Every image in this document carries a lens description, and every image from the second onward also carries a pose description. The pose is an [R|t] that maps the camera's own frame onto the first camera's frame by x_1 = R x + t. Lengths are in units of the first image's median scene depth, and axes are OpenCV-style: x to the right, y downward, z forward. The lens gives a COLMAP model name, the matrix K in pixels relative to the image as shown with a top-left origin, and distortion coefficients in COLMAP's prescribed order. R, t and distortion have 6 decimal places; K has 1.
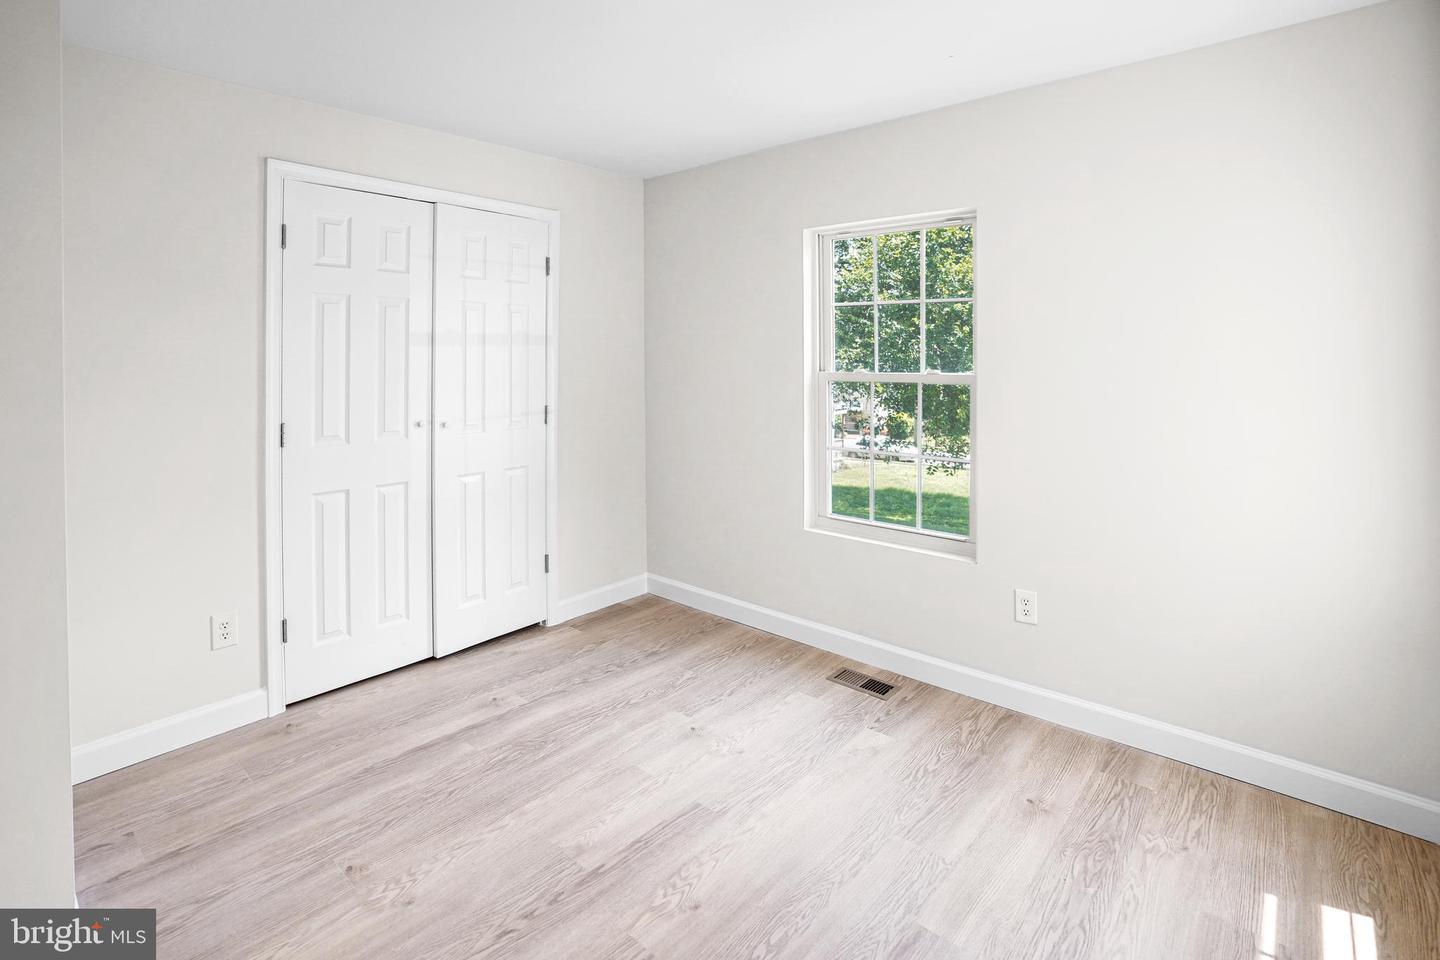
lens RADIAL K [[704.1, 0, 718.7], [0, 704.1, 370.6], [0, 0, 1]] dist [-0.057497, 0.017673]
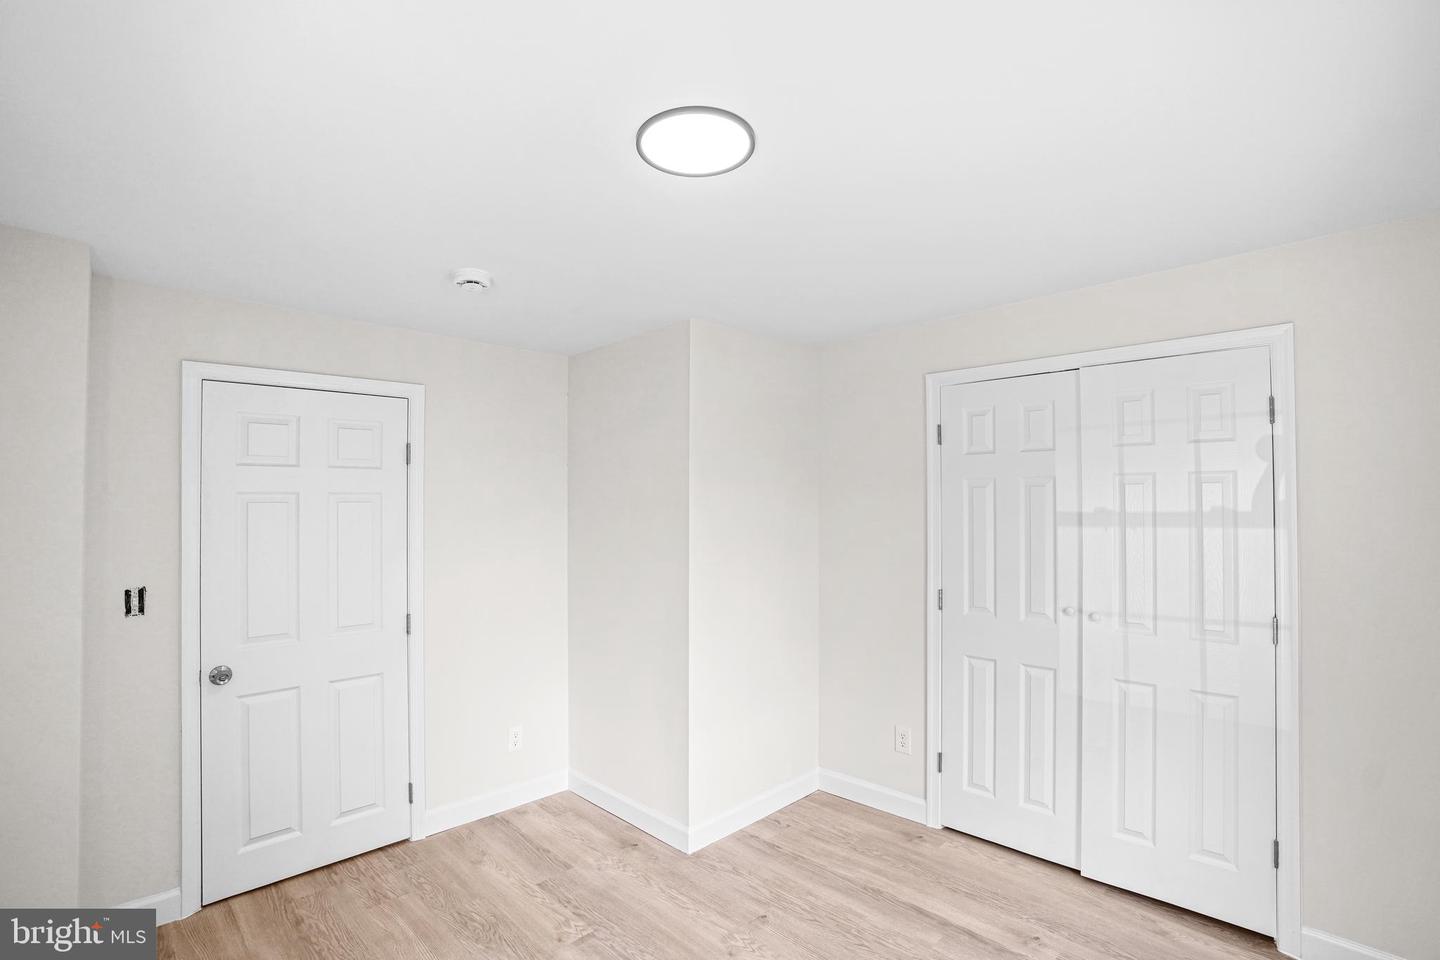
lens RADIAL K [[677.9, 0, 724.2], [0, 677.9, 492.1], [0, 0, 1]] dist [-0.075010, 0.036586]
pose [[-0.068299, -0.011054, -0.997604, 0.569823], [-0.010952, 0.999887, -0.010329, -0.078661], [0.997605, 0.010221, -0.068412, 0.708262]]
